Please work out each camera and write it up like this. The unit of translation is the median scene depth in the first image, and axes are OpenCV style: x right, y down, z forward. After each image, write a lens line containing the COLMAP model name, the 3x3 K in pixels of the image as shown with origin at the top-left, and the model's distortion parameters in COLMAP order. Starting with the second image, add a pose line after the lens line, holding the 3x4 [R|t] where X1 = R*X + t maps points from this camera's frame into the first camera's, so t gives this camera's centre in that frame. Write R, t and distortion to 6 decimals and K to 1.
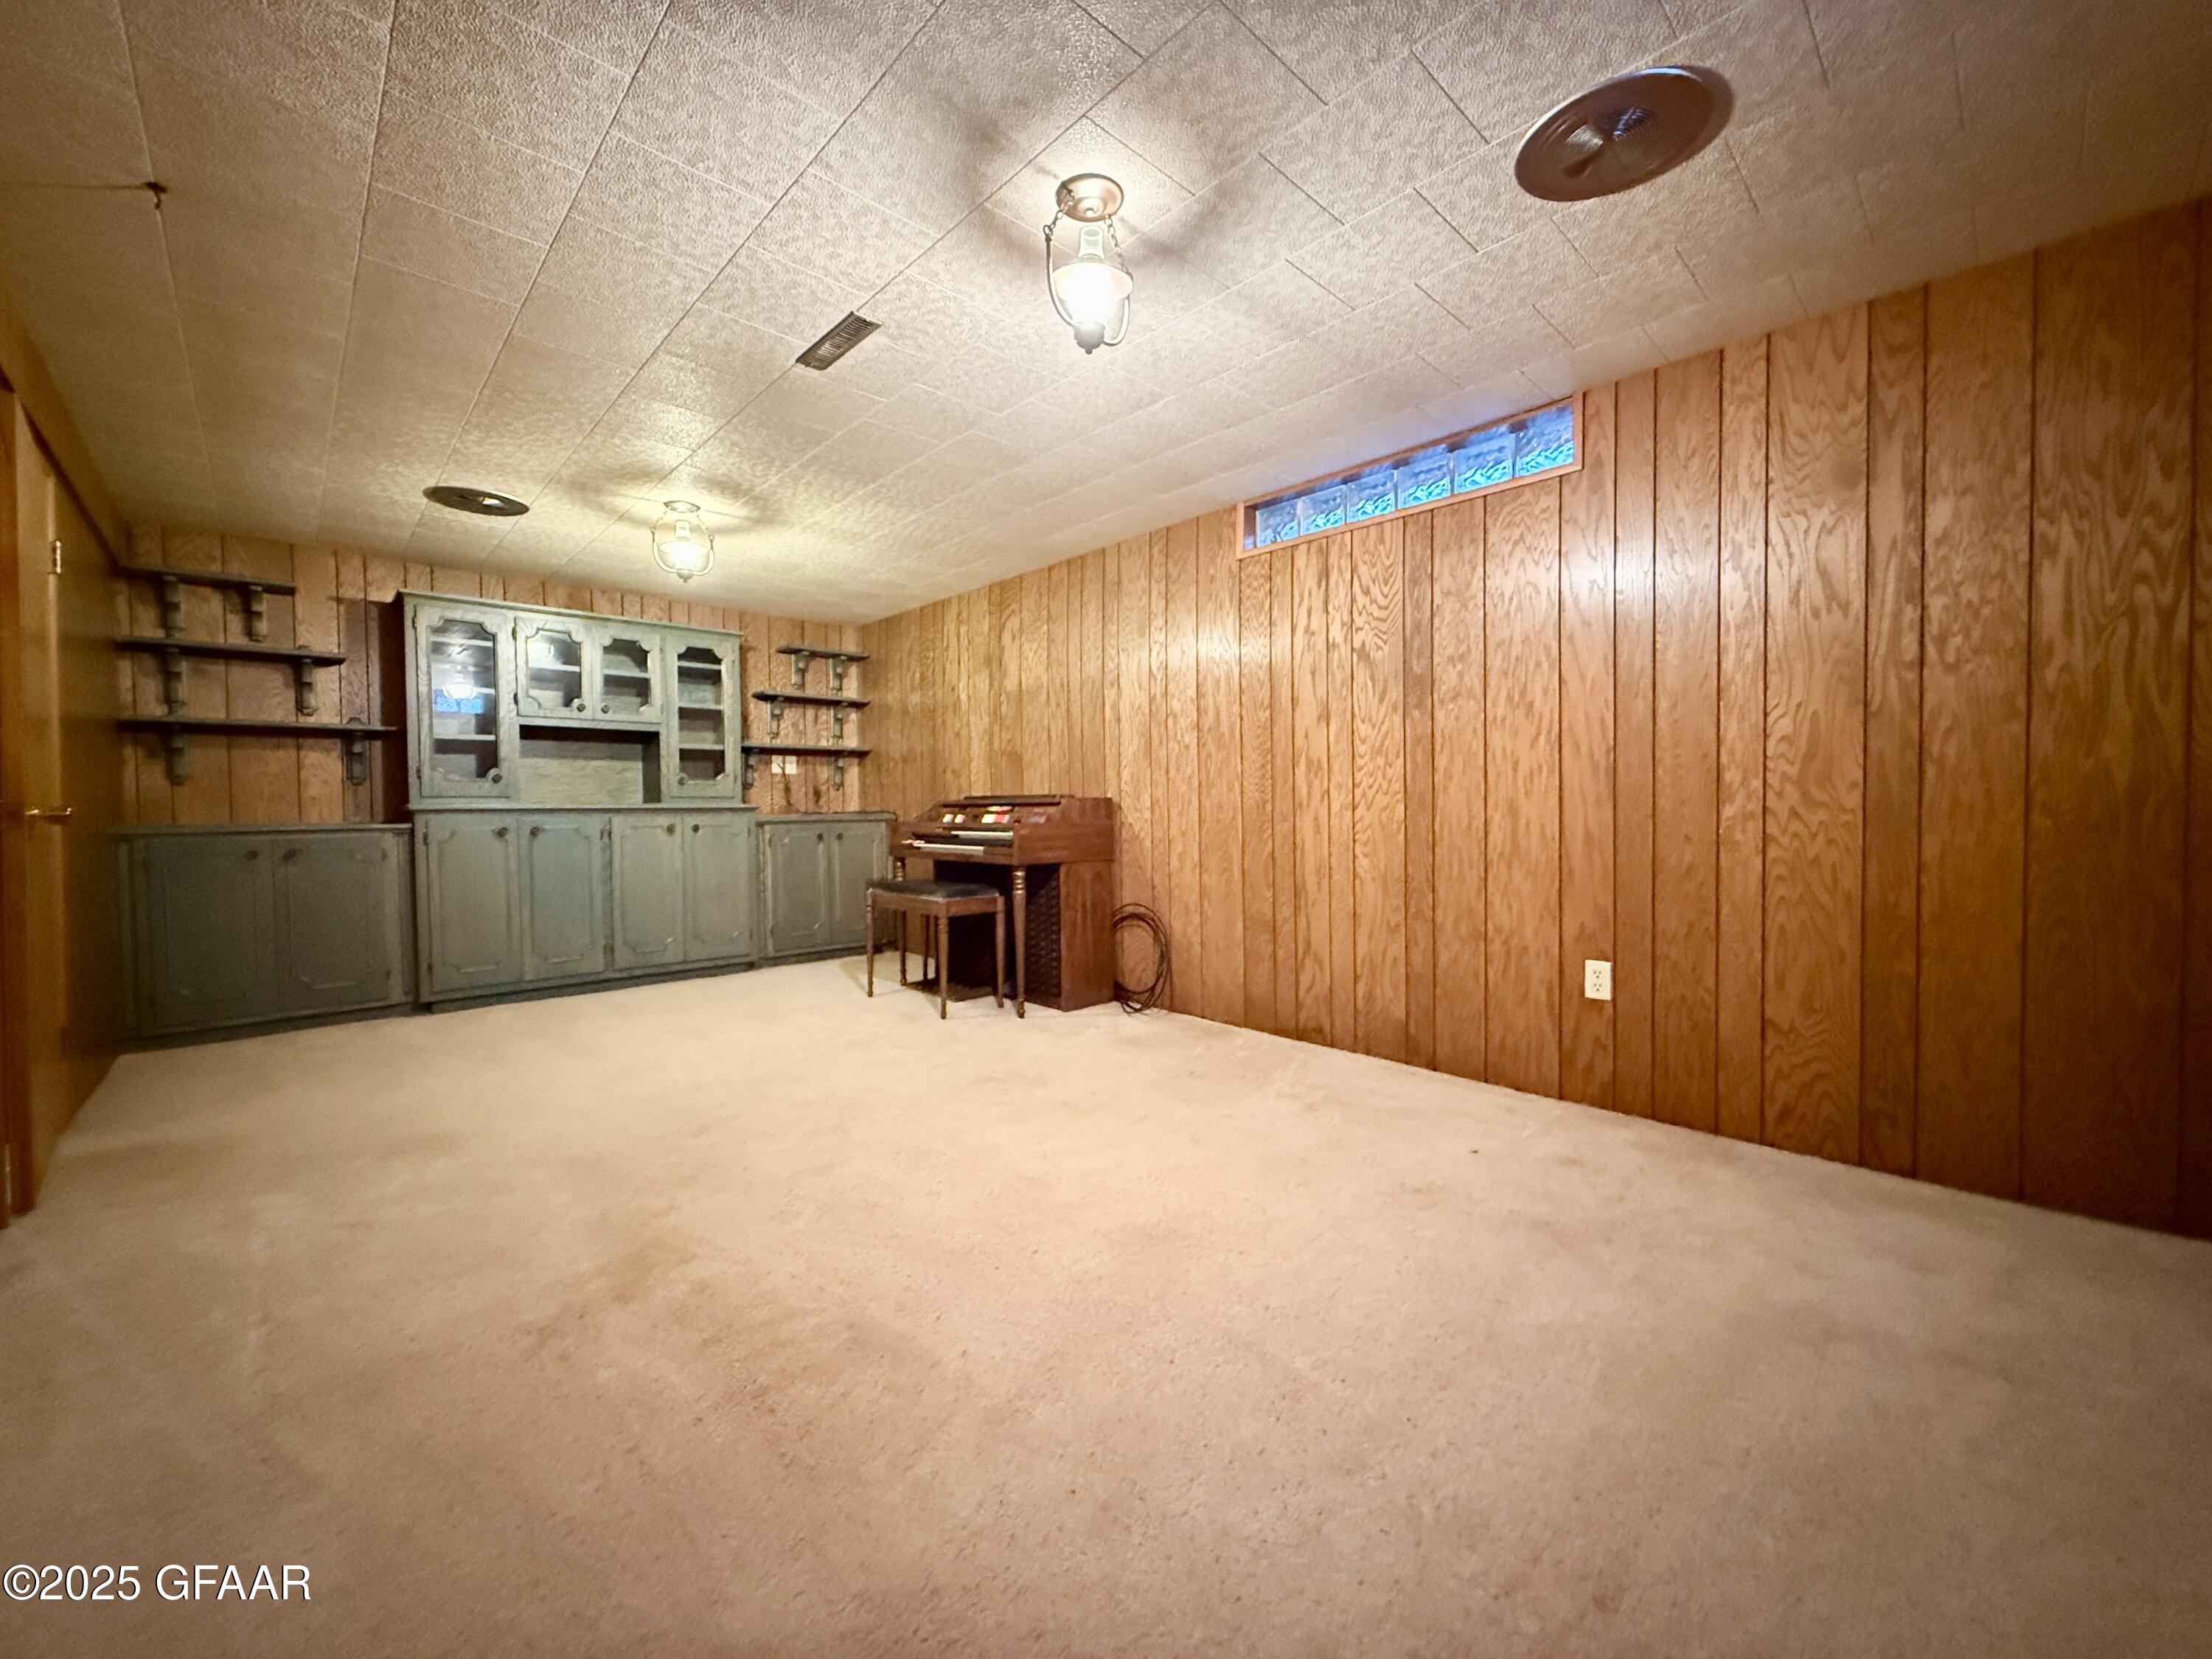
lens RADIAL K [[877.0, 0, 1101.2], [0, 877.0, 828.9], [0, 0, 1]] dist [-0.000878, -0.000009]
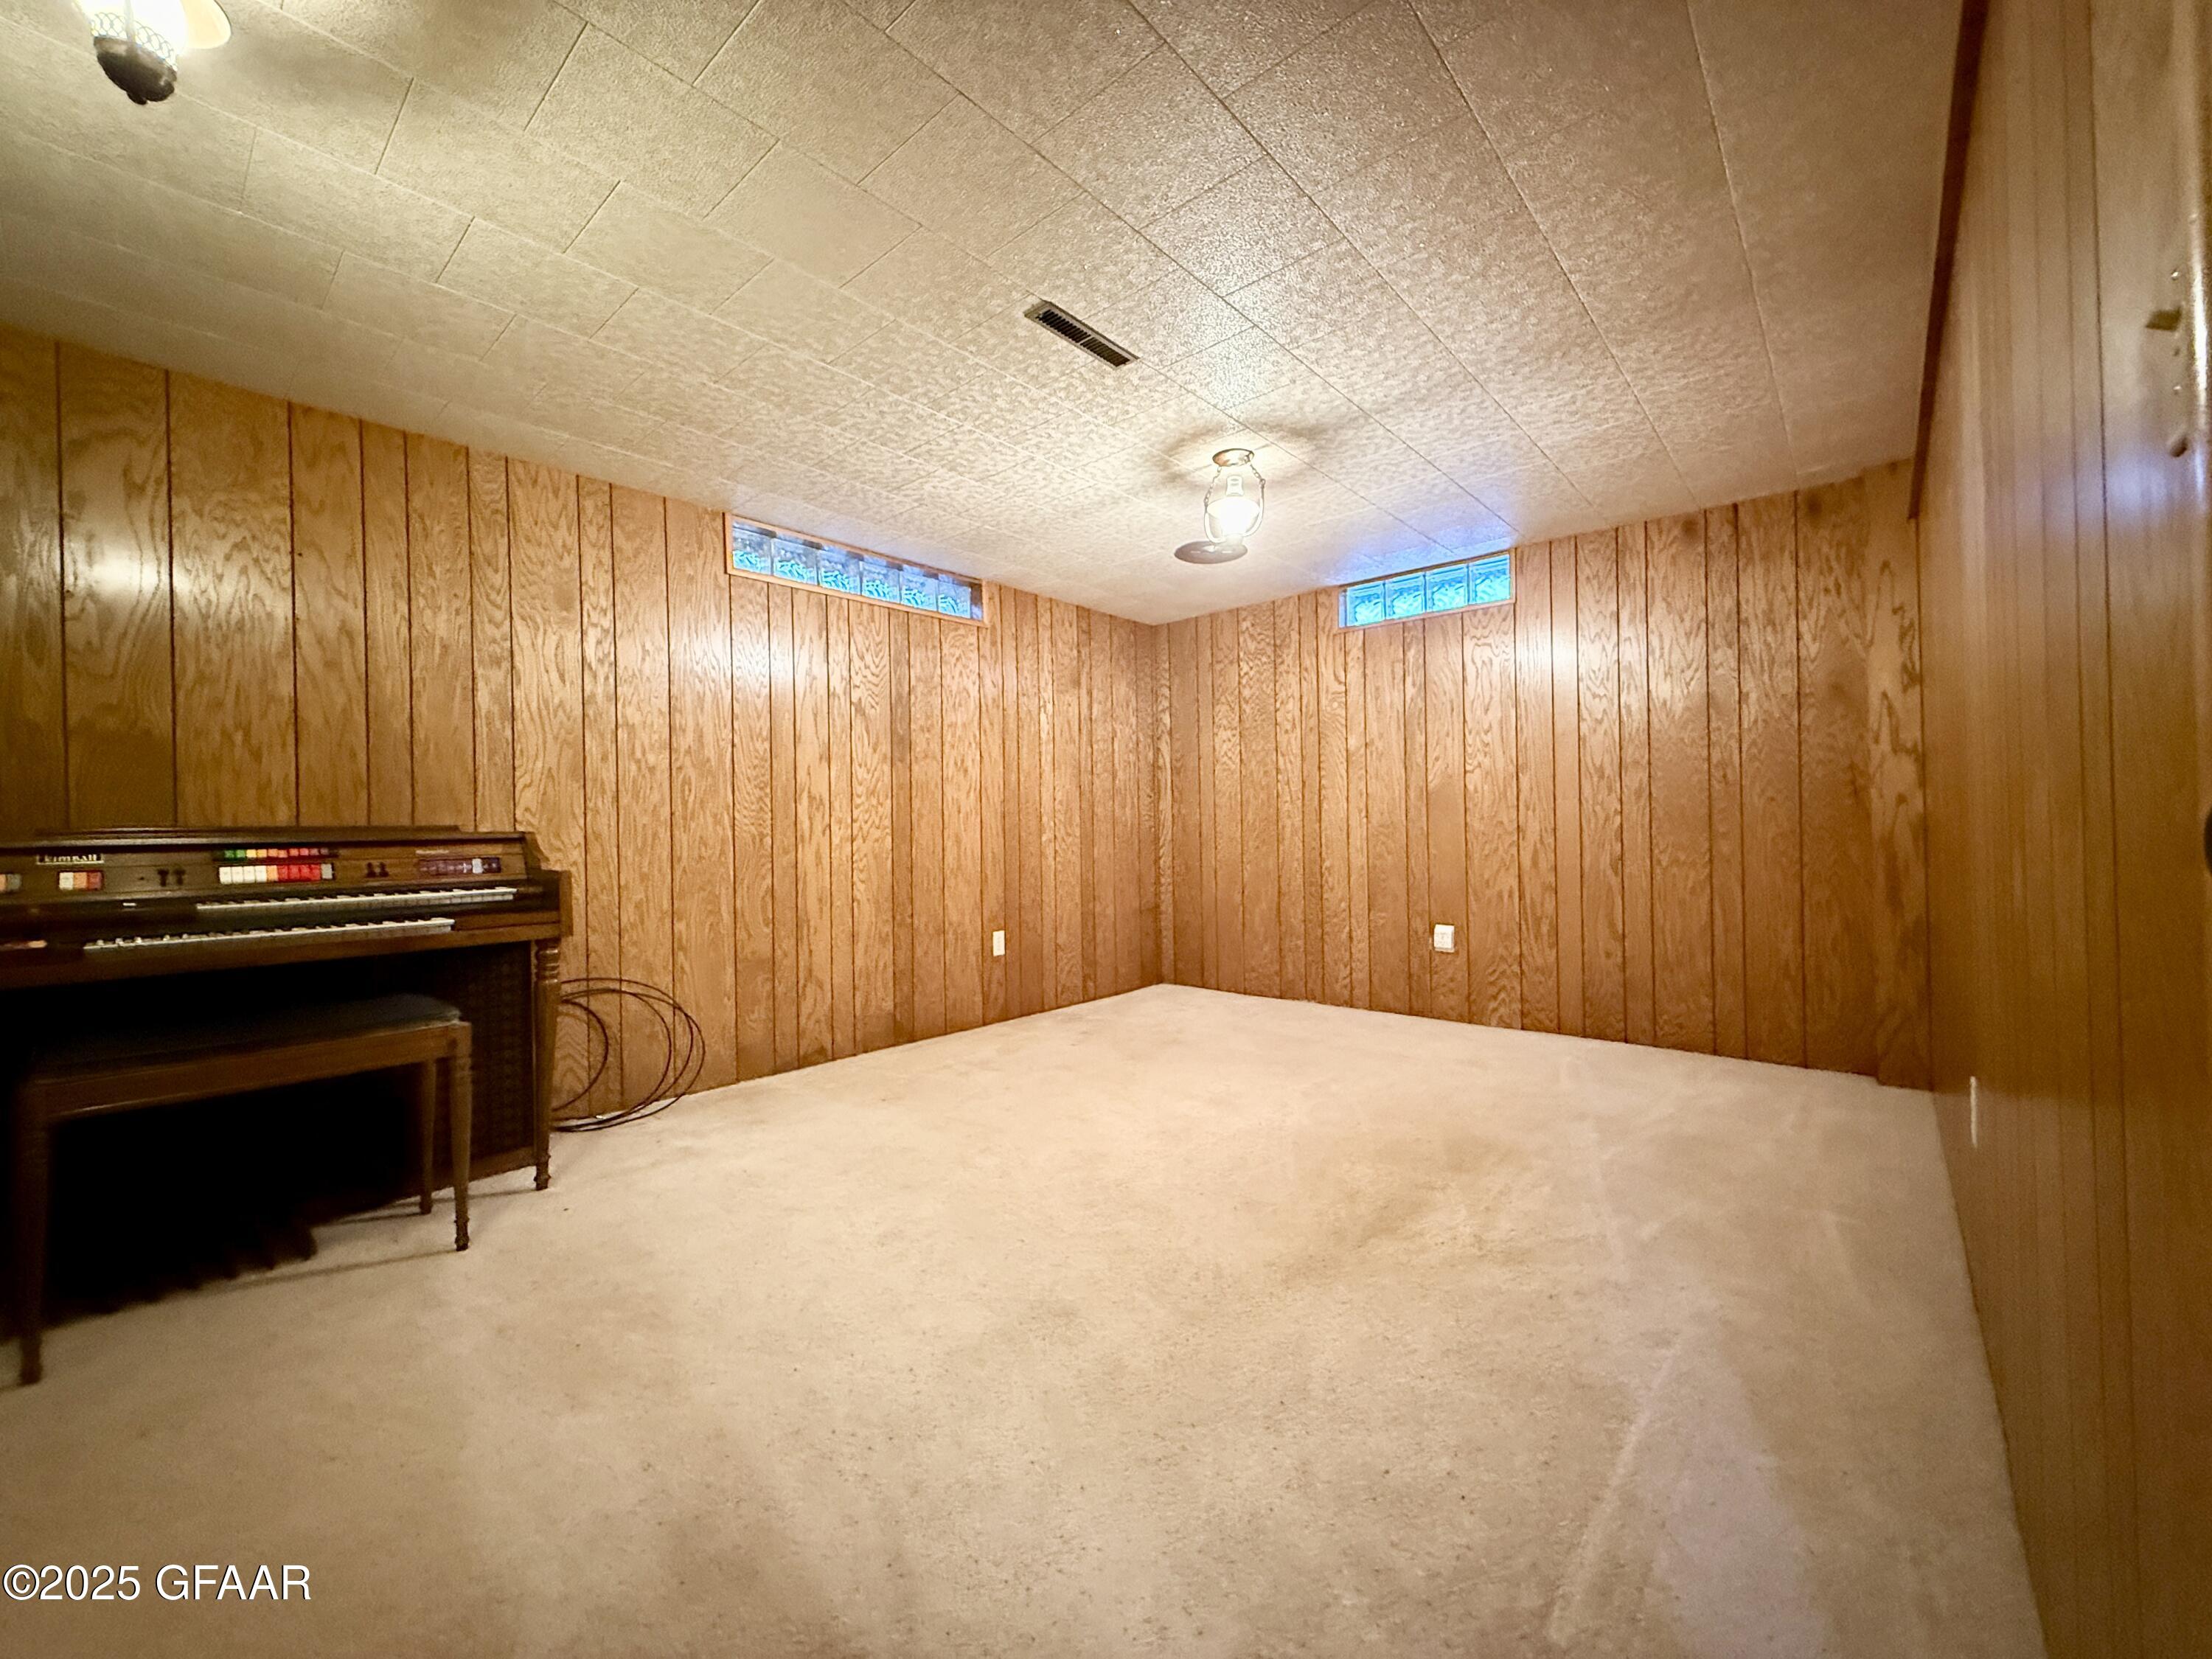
lens RADIAL K [[877.0, 0, 1101.2], [0, 877.0, 828.9], [0, 0, 1]] dist [-0.000878, -0.000009]
pose [[-0.092803, 0.009895, 0.995635, -0.881195], [0.043585, 0.999033, -0.005867, -0.018044], [-0.994730, 0.042850, -0.093145, 0.784060]]
